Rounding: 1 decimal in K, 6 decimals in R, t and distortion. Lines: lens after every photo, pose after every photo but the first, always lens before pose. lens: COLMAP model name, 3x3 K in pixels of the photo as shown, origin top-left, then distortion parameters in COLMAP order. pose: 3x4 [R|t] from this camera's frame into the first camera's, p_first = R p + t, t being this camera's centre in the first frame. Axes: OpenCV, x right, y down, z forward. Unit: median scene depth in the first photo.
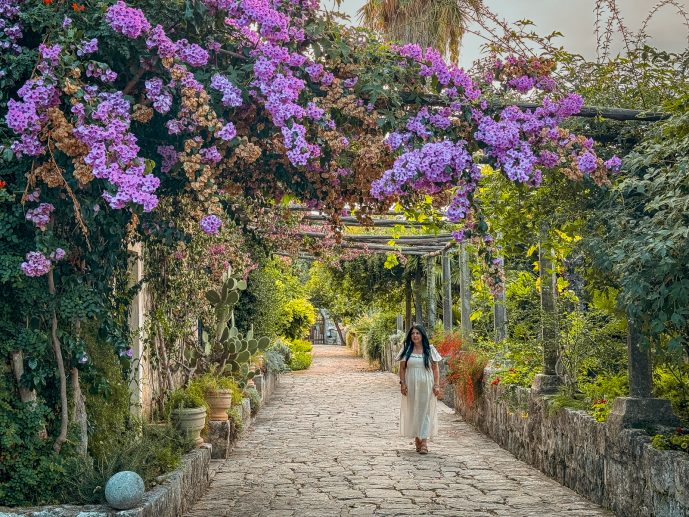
lens RADIAL K [[949.7, 0, 344.5], [0, 949.7, 258.5], [0, 0, 1]] dist [0.004906, 0.010650]
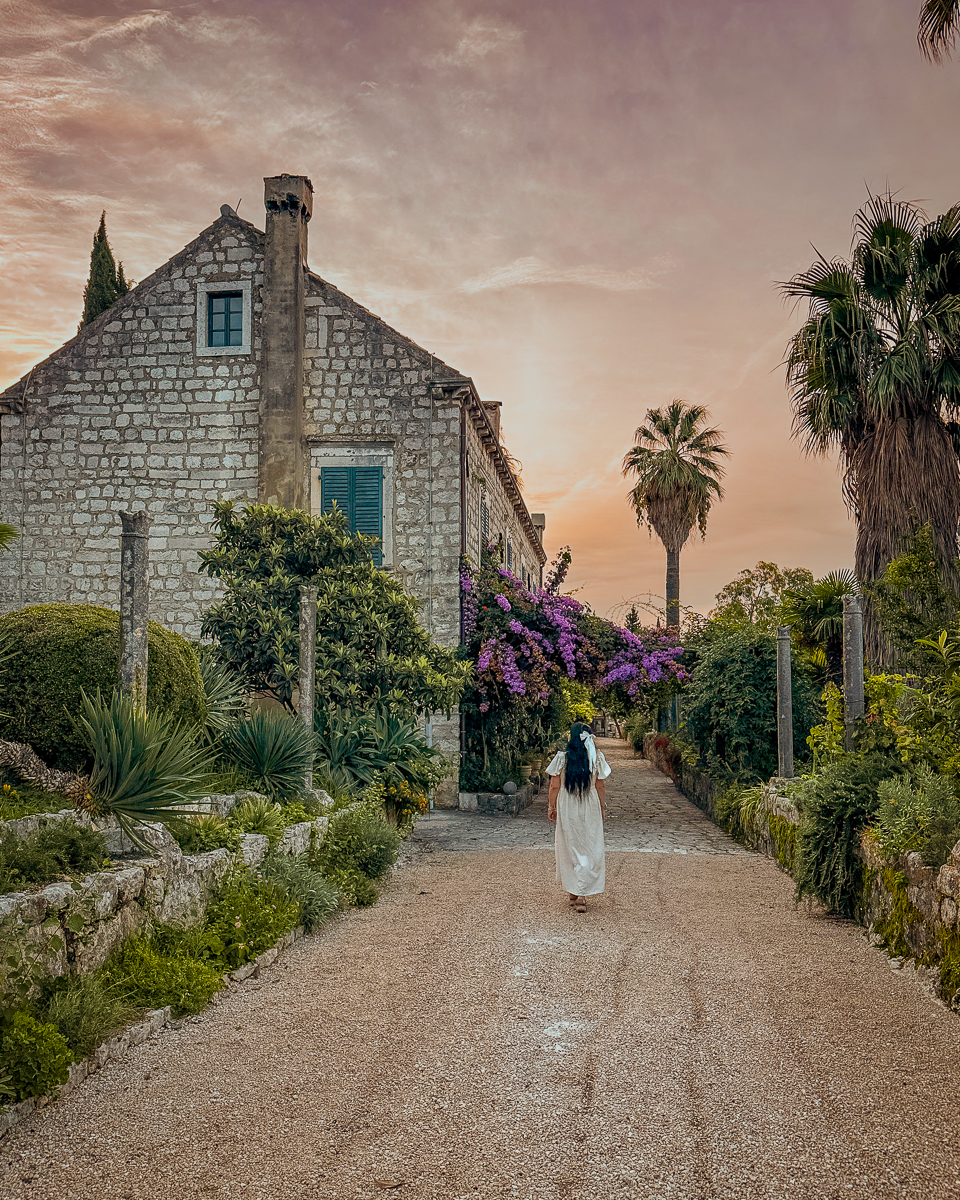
lens RADIAL K [[916.7, 0, 477.9], [0, 916.7, 650.4], [0, 0, 1]] dist [0.063708, -0.004090]
pose [[0.985887, 0.017289, -0.166515, 0.113421], [-0.017518, 0.999847, 0.000091, -0.152228], [0.166491, 0.002828, 0.986039, -1.585366]]
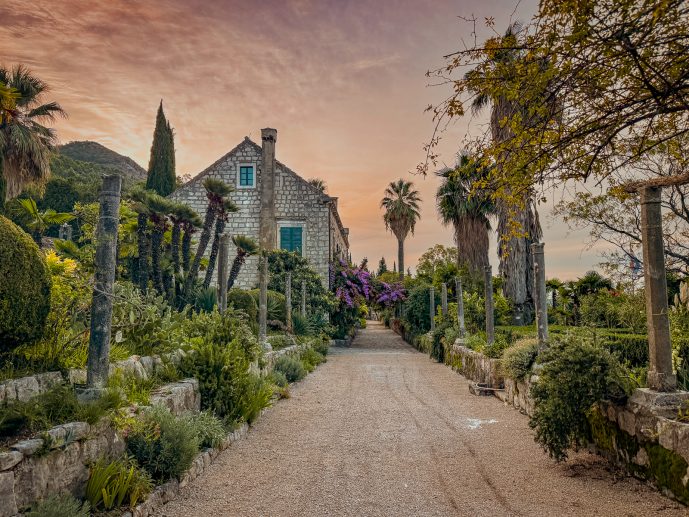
lens RADIAL K [[476.6, 0, 344.5], [0, 476.6, 258.5], [0, 0, 1]] dist [0.002088, 0.000151]
pose [[0.996949, 0.010686, -0.077325, 0.060103], [-0.013562, 0.999232, -0.036765, -0.271553], [0.076873, 0.037702, 0.996328, -2.938714]]
